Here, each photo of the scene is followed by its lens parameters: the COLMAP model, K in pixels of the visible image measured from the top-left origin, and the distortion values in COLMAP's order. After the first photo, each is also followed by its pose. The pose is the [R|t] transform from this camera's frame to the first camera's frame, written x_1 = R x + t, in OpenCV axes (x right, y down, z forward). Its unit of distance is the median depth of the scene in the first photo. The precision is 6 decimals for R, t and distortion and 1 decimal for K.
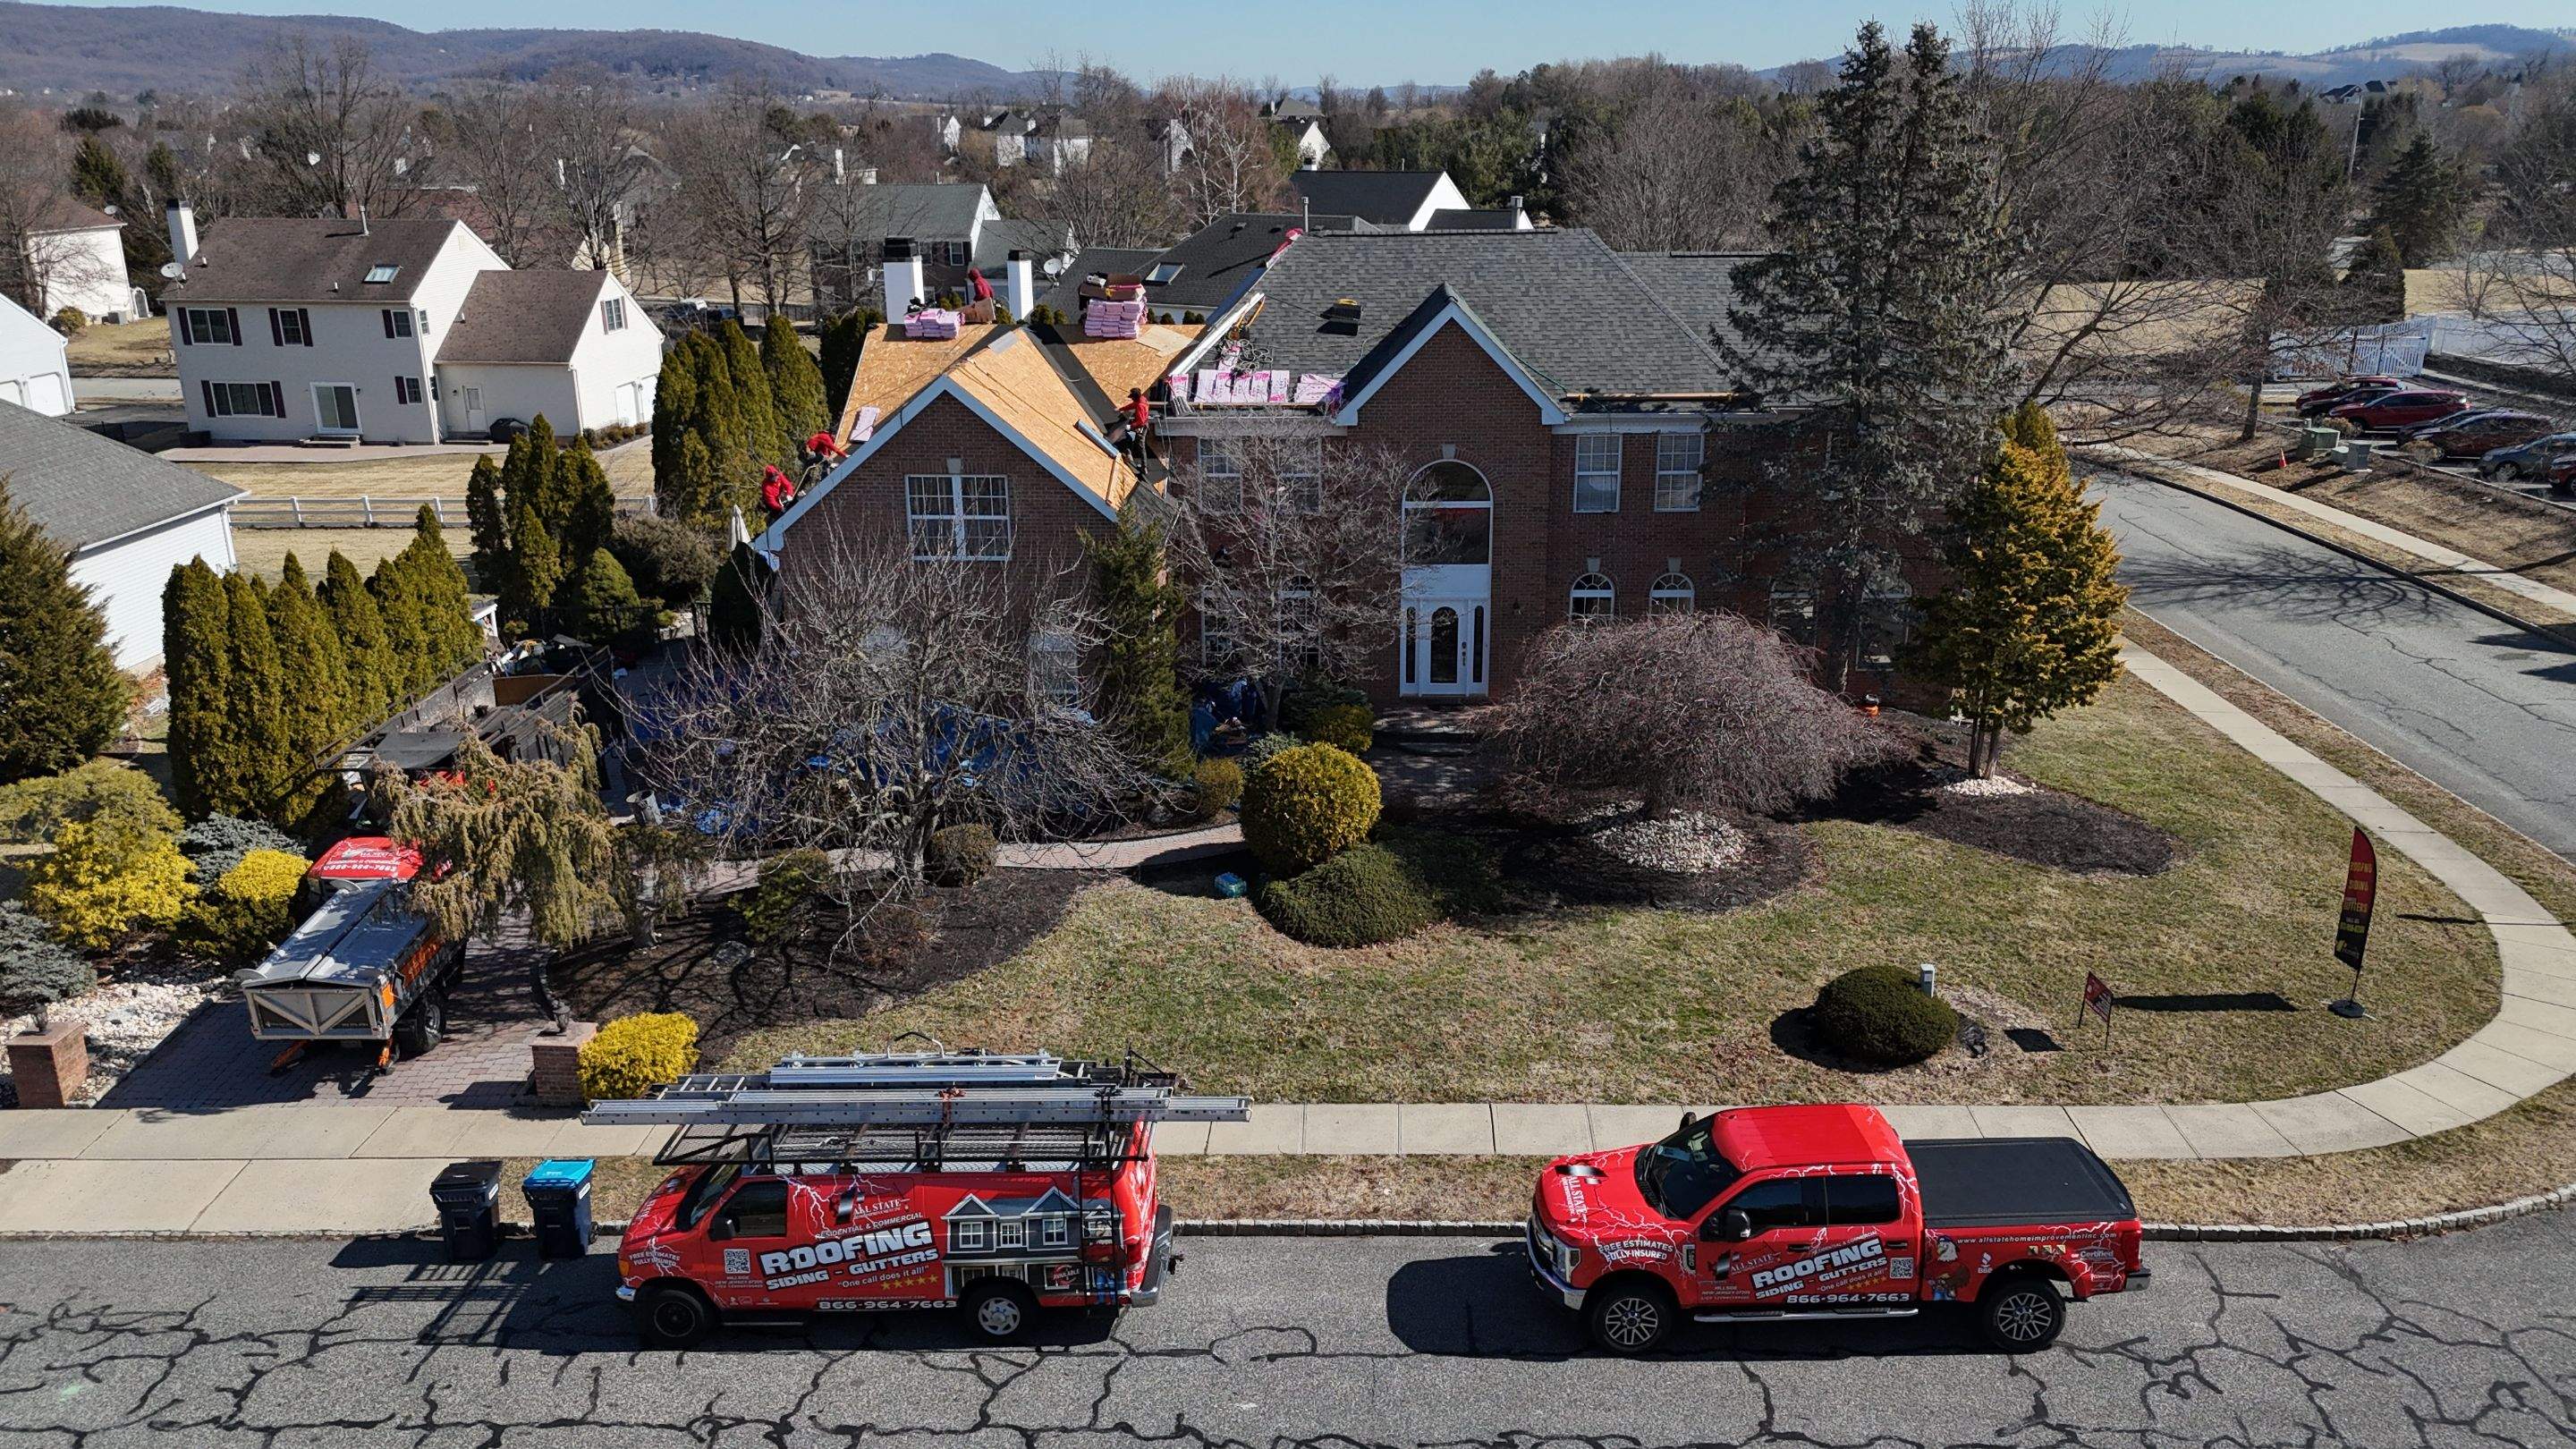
lens RADIAL K [[1906.8, 0, 1293.1], [0, 1906.8, 718.4], [0, 0, 1]] dist [0.046658, -0.006568]
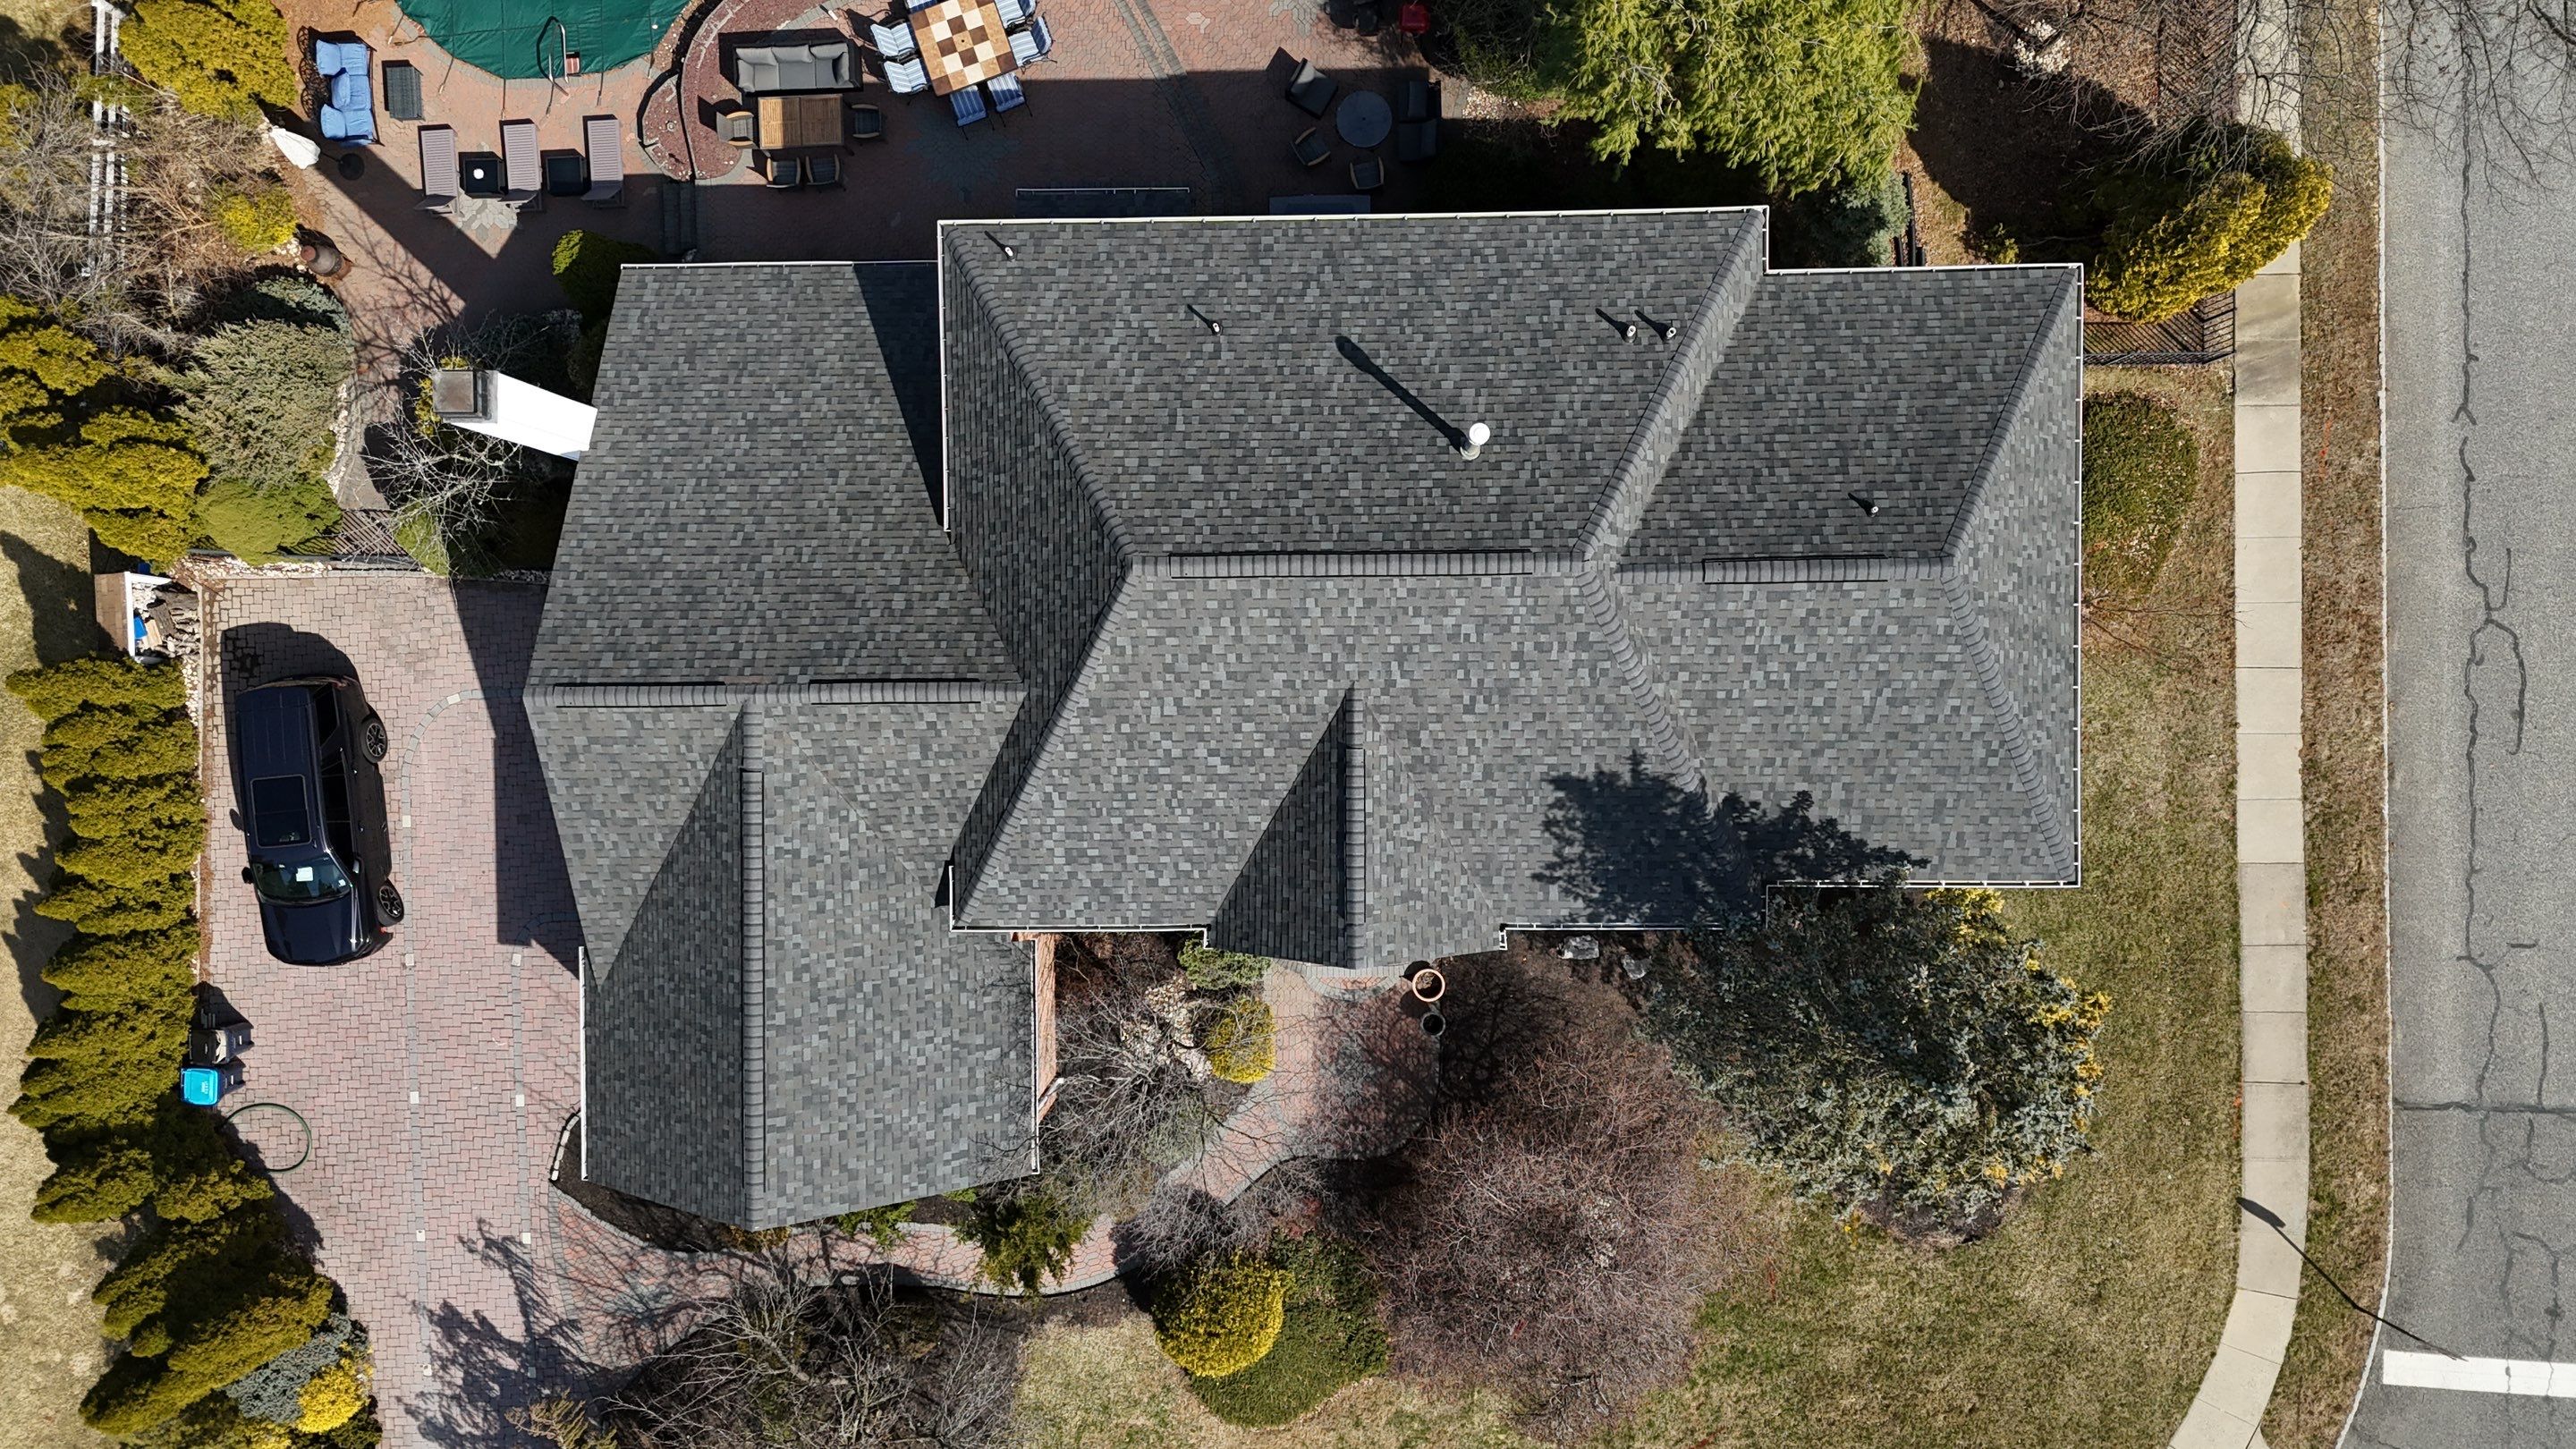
lens RADIAL K [[1915.4, 0, 1288.0], [0, 1915.4, 724.5], [0, 0, 1]] dist [0.105480, -0.108819]
pose [[0.998556, -0.050419, -0.018566, 0.067417], [0.032176, 0.284426, 0.958158, -0.875808], [-0.043028, -0.957371, 0.285637, 0.787169]]
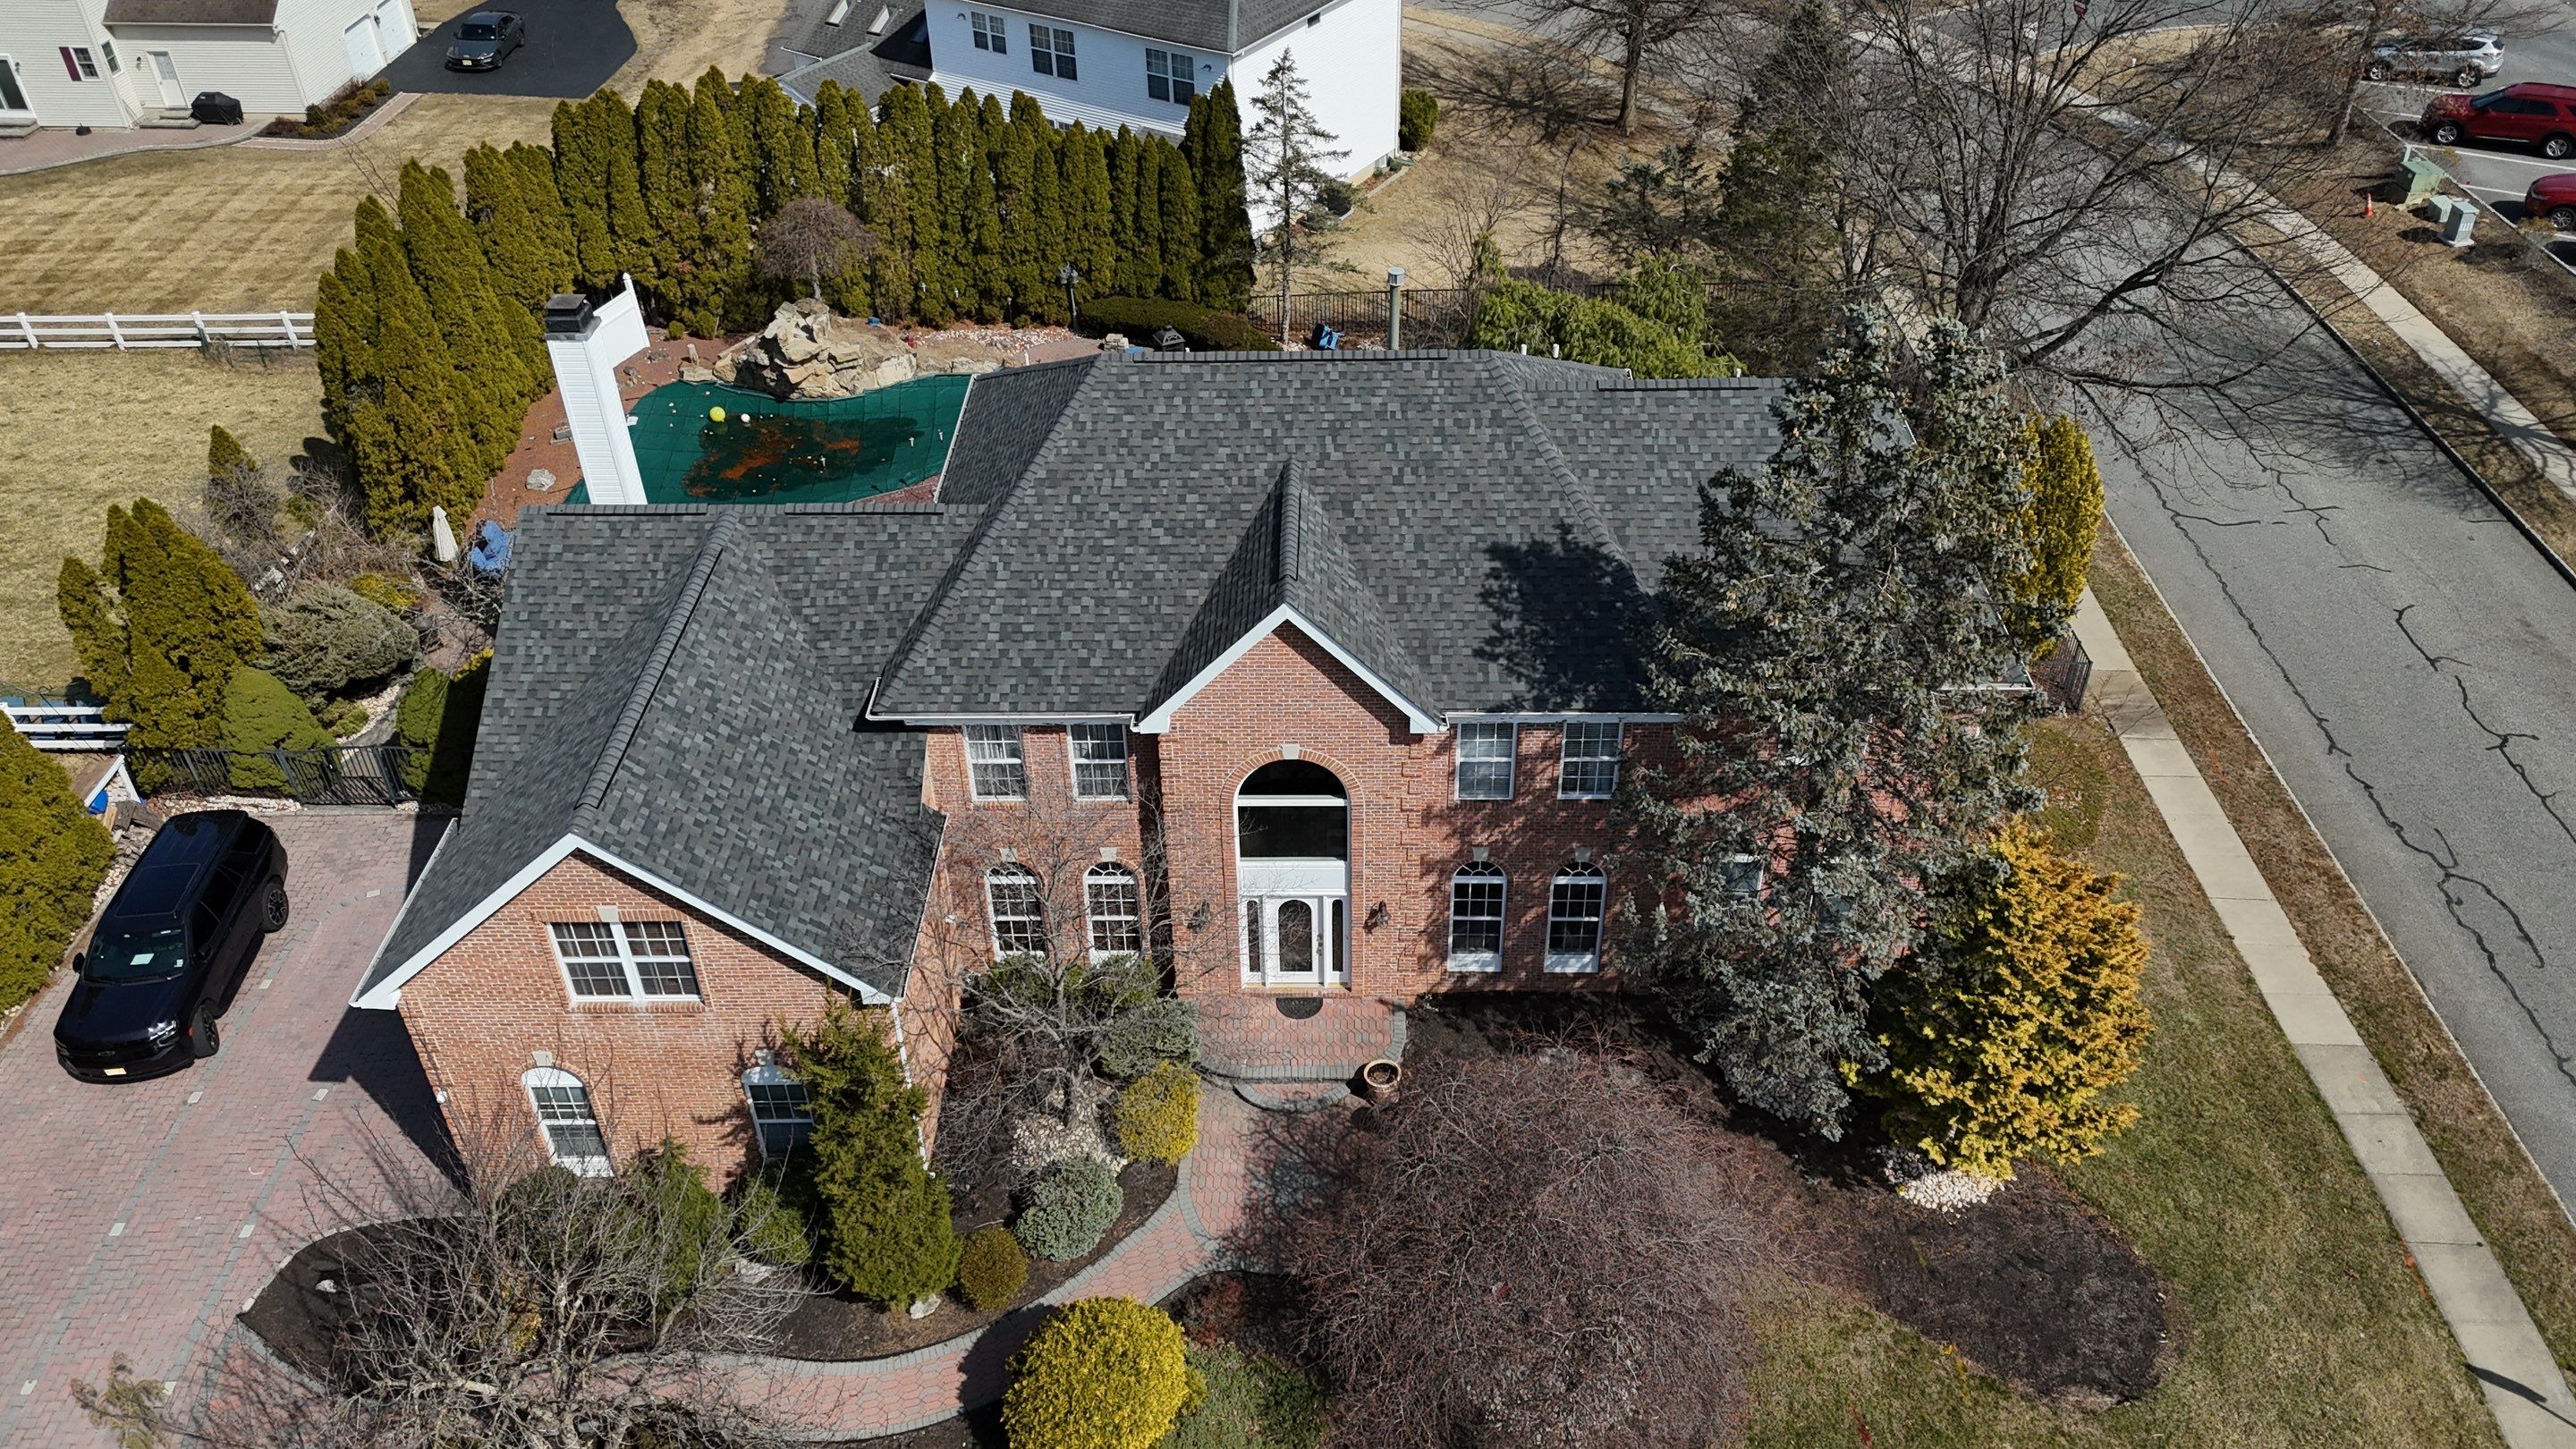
lens RADIAL K [[1915.4, 0, 1288.0], [0, 1915.4, 724.5], [0, 0, 1]] dist [0.105480, -0.108819]
pose [[0.999658, -0.021986, 0.014159, 0.064759], [0.015986, 0.942266, 0.334482, -0.378030], [-0.020696, -0.334142, 0.942296, 0.257840]]
